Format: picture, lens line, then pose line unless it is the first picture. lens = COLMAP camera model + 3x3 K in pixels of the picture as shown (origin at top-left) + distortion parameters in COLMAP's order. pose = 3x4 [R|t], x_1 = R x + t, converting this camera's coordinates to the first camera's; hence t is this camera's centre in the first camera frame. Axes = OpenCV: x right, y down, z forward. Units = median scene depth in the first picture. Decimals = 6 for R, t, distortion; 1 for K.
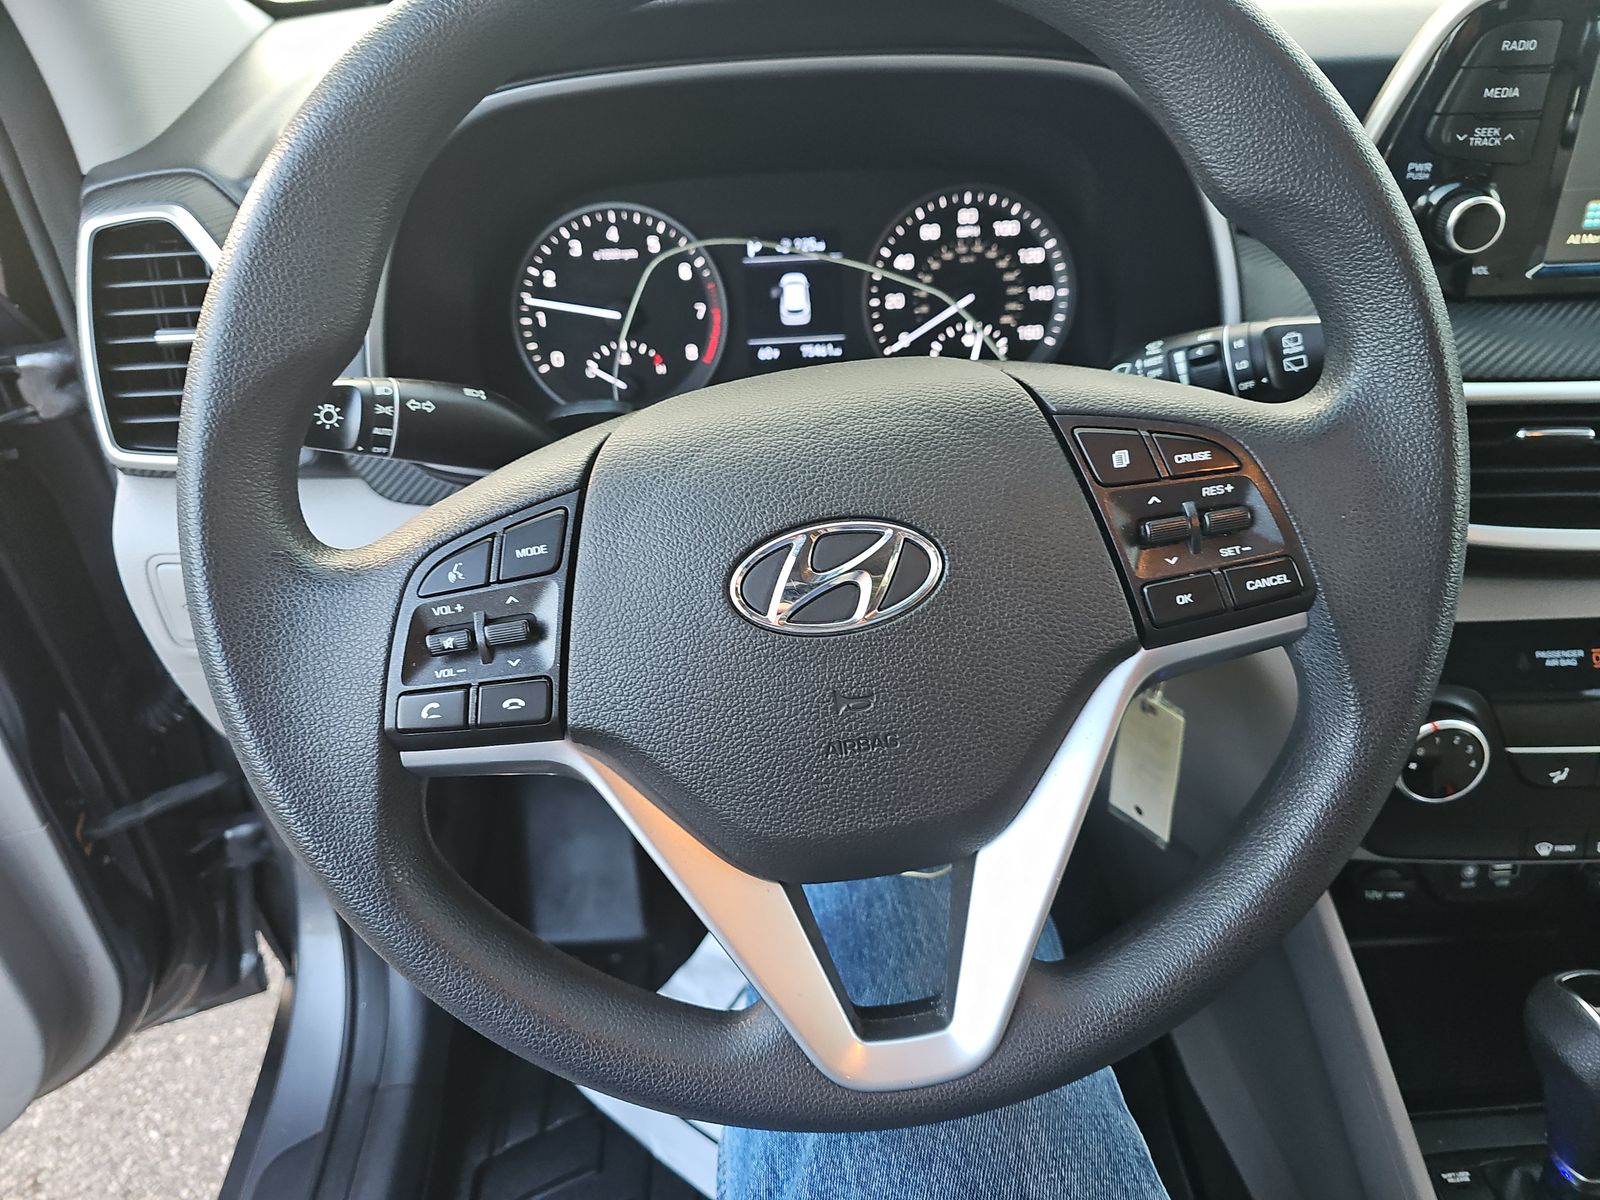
lens RADIAL K [[1064.3, 0, 802.3], [0, 1064.3, 555.2], [0, 0, 1]] dist [-0.001668, -0.005137]
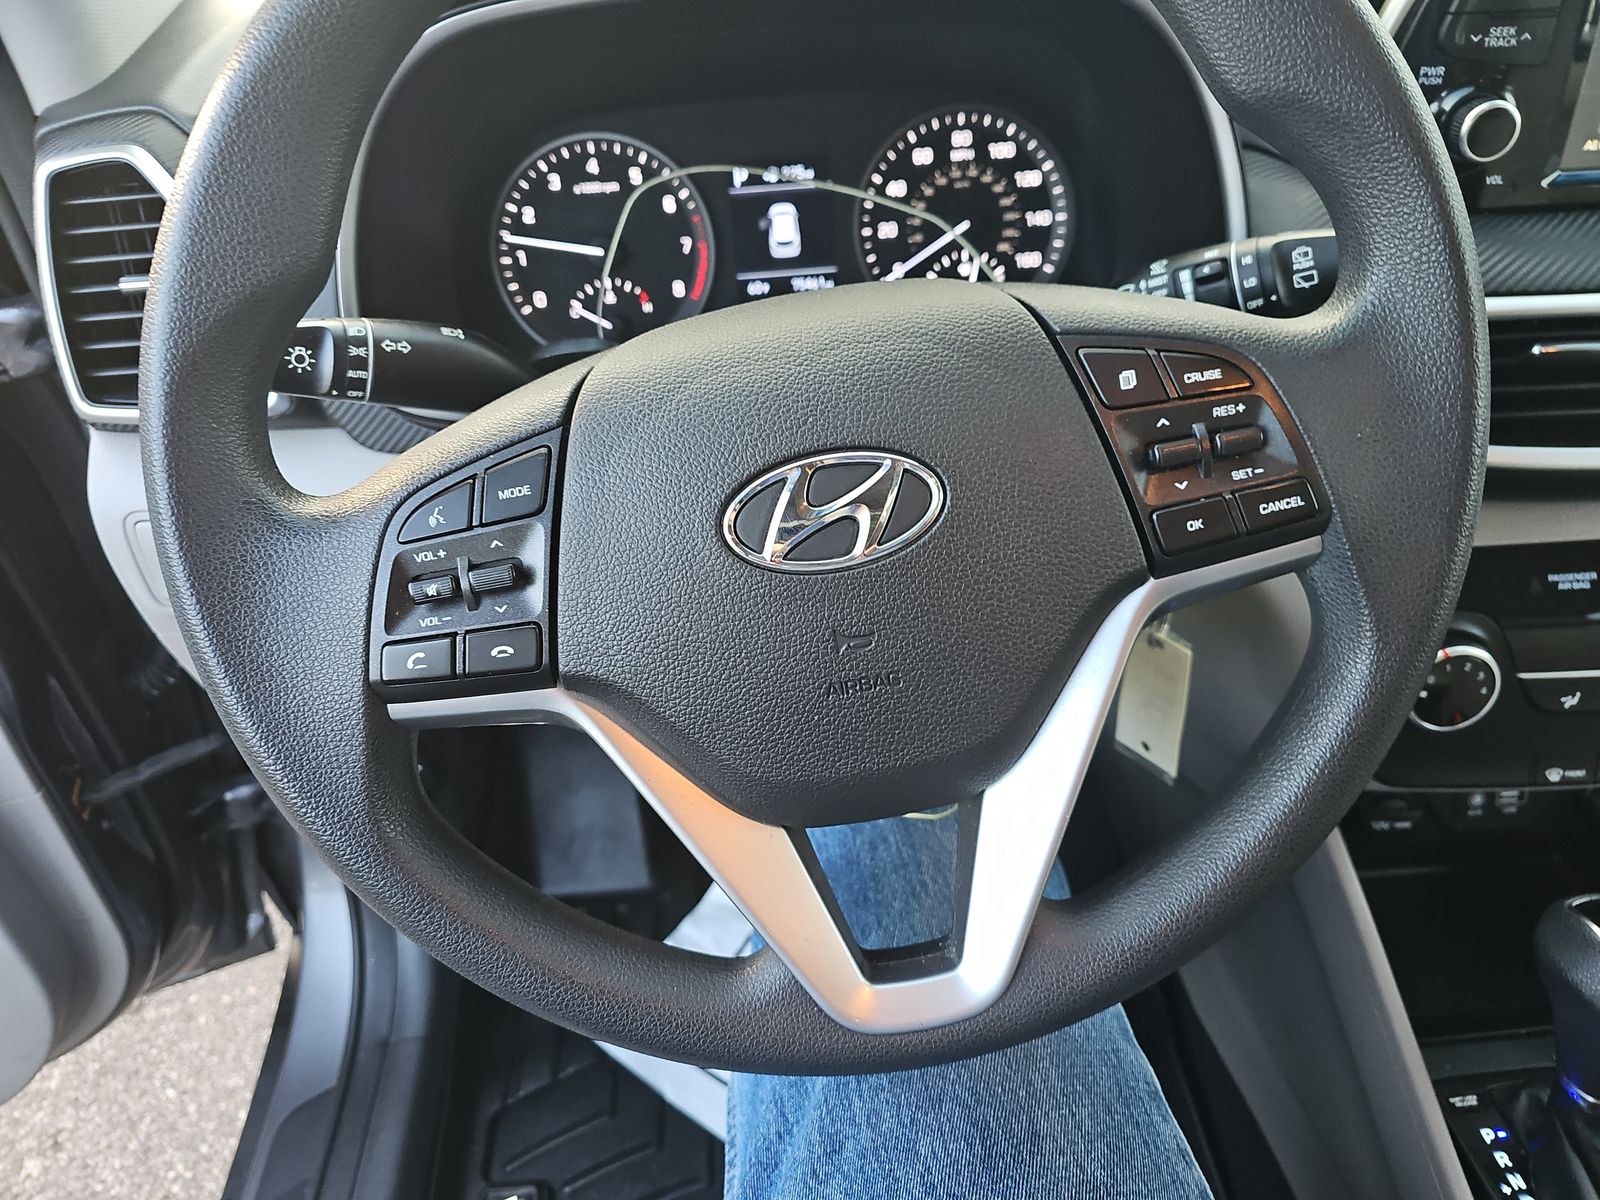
lens RADIAL K [[1033.3, 0, 807.4], [0, 1033.3, 558.7], [0, 0, 1]] dist [-0.004049, -0.003266]
pose [[0.999678, -0.024886, 0.004946, 0.002637], [0.024673, 0.998922, 0.039330, 0.023189], [-0.005919, -0.039196, 0.999214, 0.059182]]
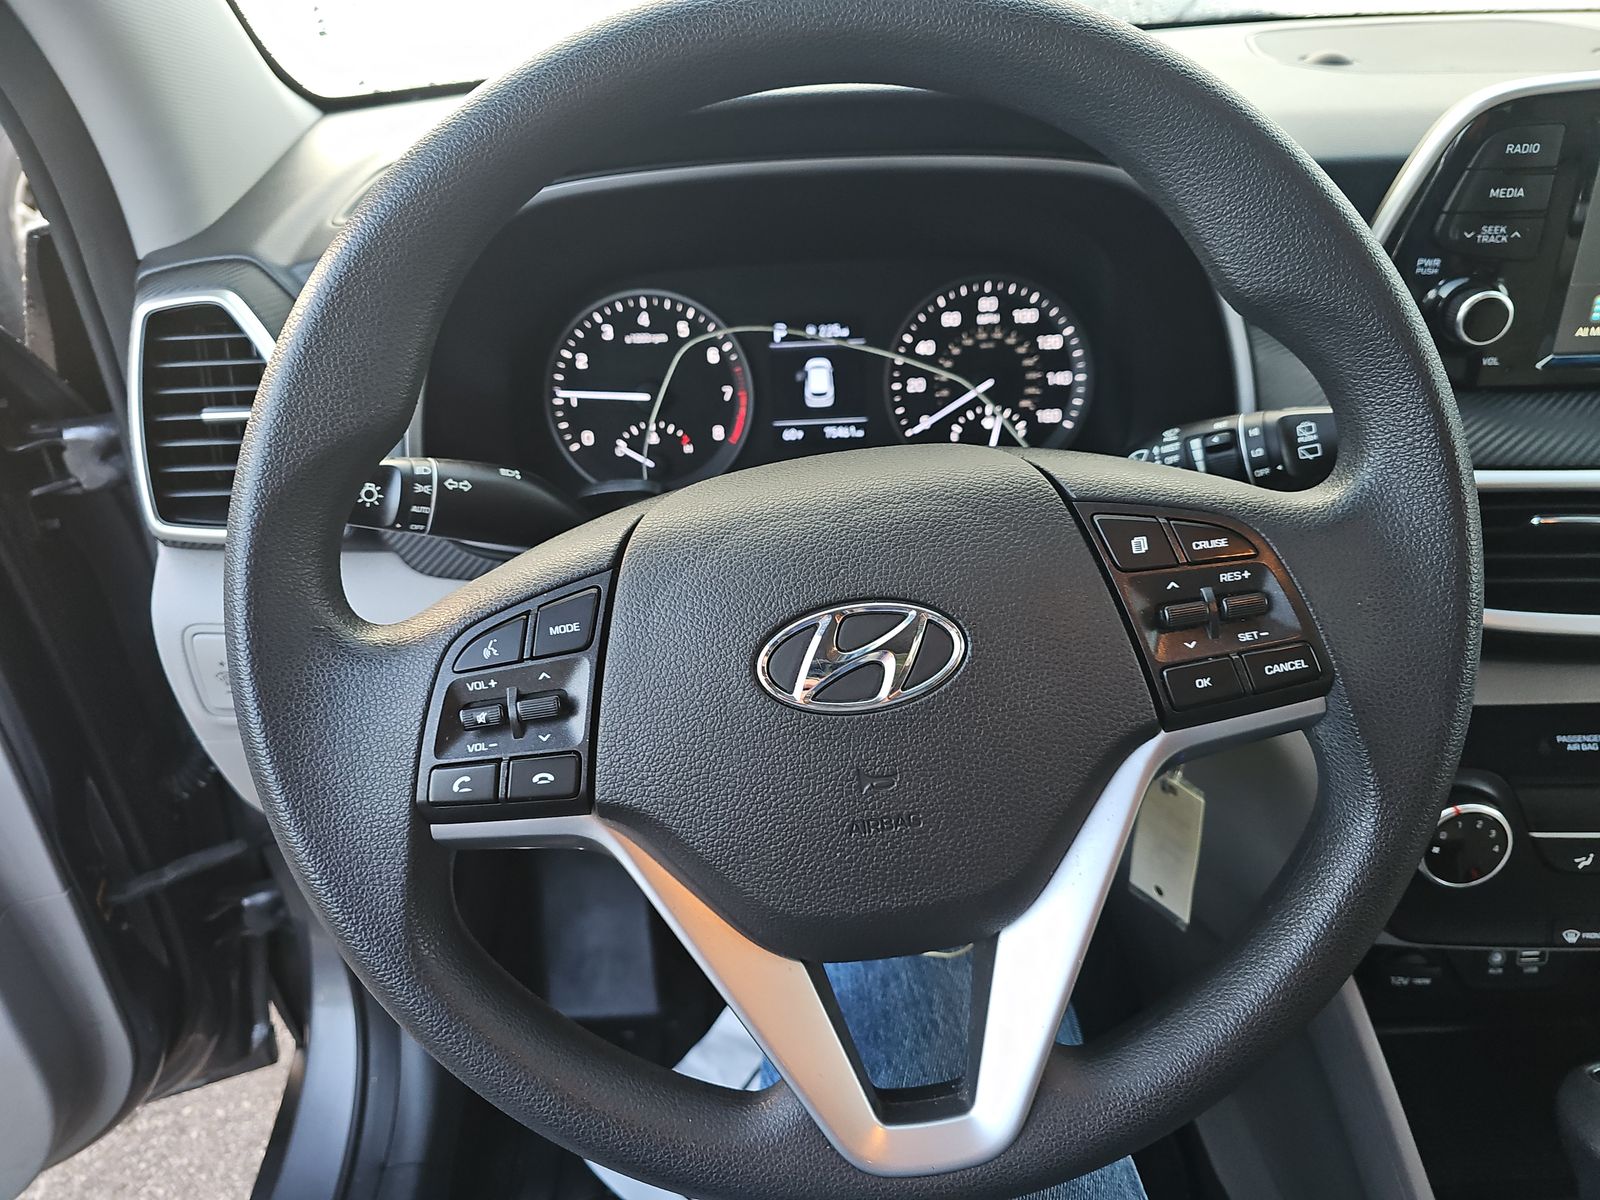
lens RADIAL K [[1079.9, 0, 795.3], [0, 1079.9, 555.3], [0, 0, 1]] dist [0.003915, -0.008631]
pose [[0.999860, 0.009262, -0.013942, -0.015839], [-0.010028, 0.998385, -0.055921, -0.016705], [0.013401, 0.056053, 0.998338, -0.038458]]
